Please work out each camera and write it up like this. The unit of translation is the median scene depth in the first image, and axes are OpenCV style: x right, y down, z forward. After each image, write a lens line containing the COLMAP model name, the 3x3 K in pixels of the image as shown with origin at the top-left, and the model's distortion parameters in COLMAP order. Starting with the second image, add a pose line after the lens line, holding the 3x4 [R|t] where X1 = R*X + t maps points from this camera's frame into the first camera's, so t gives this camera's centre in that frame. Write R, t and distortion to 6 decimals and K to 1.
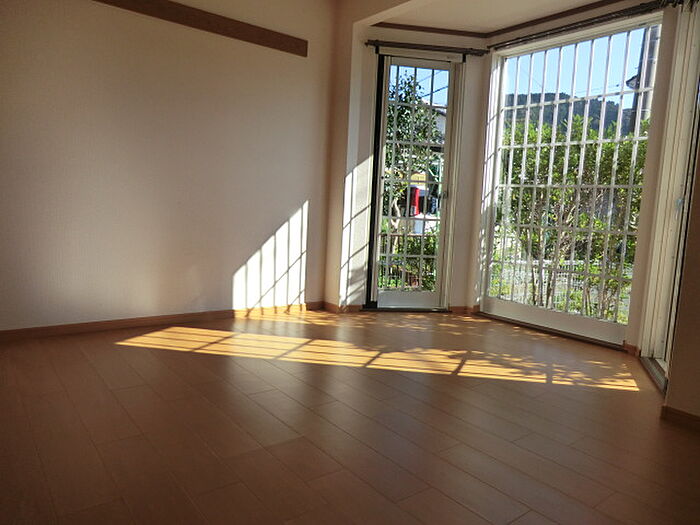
lens RADIAL K [[502.1, 0, 350.4], [0, 502.1, 262.8], [0, 0, 1]] dist [-0.055457, 0.052859]
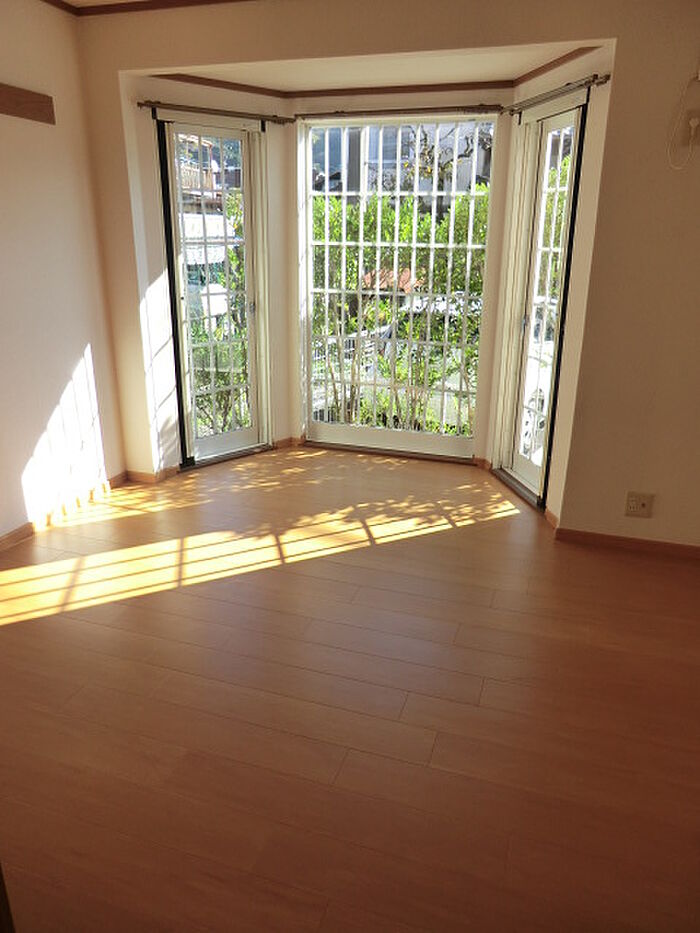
lens RADIAL K [[669.2, 0, 350.2], [0, 669.2, 468.7], [0, 0, 1]] dist [-0.055457, 0.052859]
pose [[0.831955, -0.227664, 0.505985, -0.358684], [0.096082, 0.957278, 0.272740, -0.214905], [-0.546461, -0.178291, 0.818286, 0.010753]]
